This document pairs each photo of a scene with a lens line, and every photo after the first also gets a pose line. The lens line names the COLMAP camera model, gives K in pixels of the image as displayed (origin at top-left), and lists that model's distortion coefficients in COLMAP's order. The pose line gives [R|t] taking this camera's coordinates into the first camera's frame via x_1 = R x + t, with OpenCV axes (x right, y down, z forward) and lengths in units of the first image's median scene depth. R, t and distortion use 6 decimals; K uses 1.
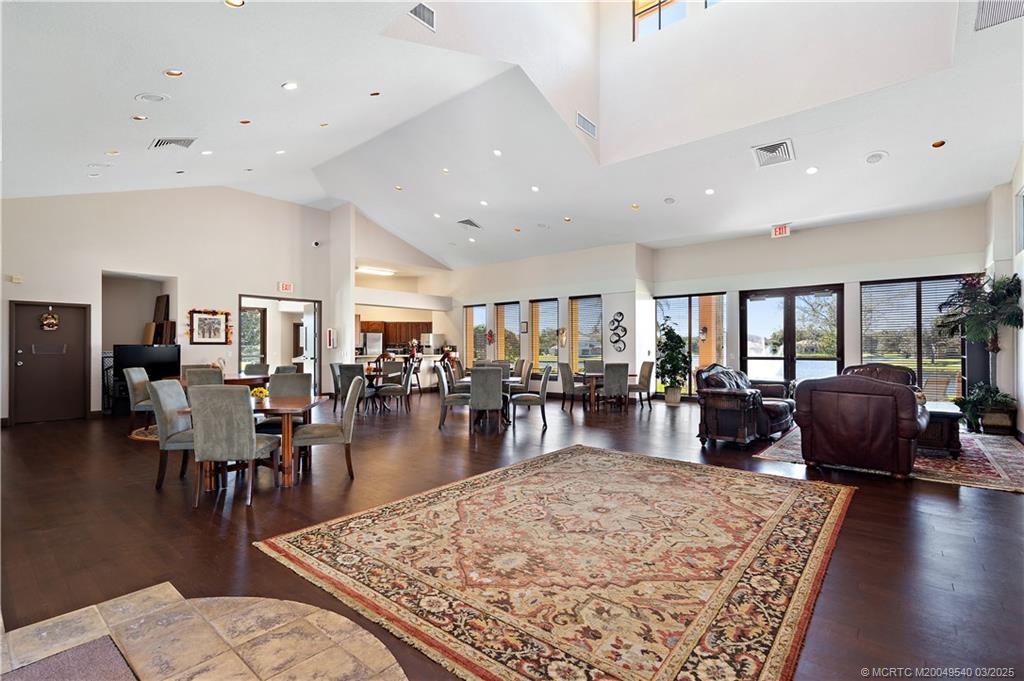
lens RADIAL K [[473.2, 0, 515.4], [0, 473.2, 347.3], [0, 0, 1]] dist [0.001407, -0.000073]
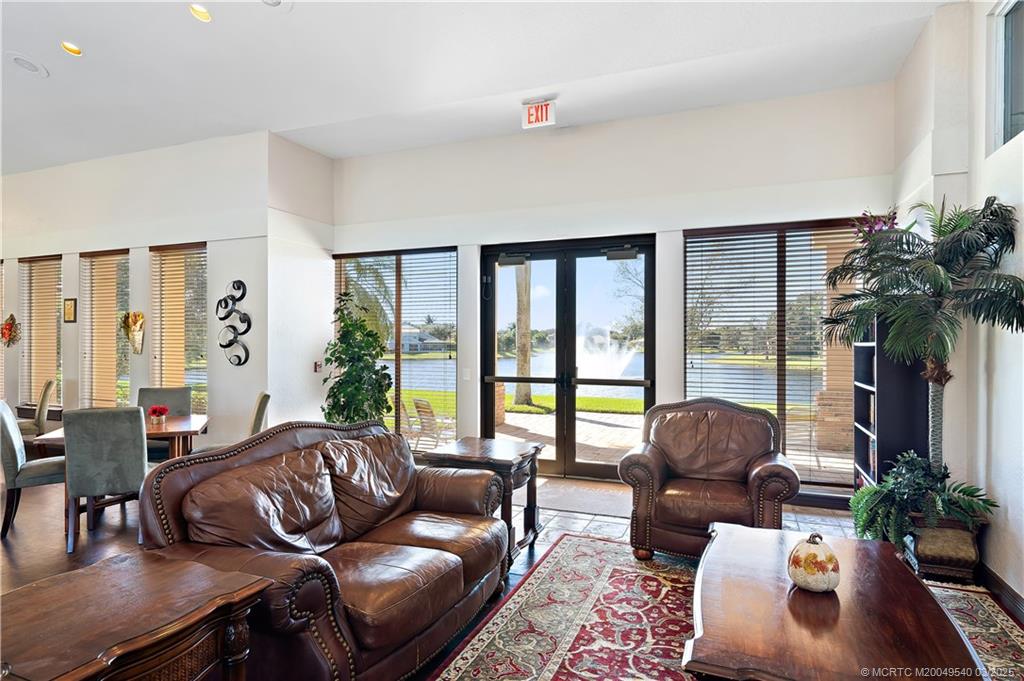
lens RADIAL K [[559.0, 0, 510.4], [0, 559.0, 339.0], [0, 0, 1]] dist [-0.007498, -0.000236]
pose [[0.952513, 0.006405, 0.304430, 0.361192], [-0.005288, 0.999976, -0.004494, -0.019219], [-0.304452, 0.002670, 0.952524, 0.473975]]
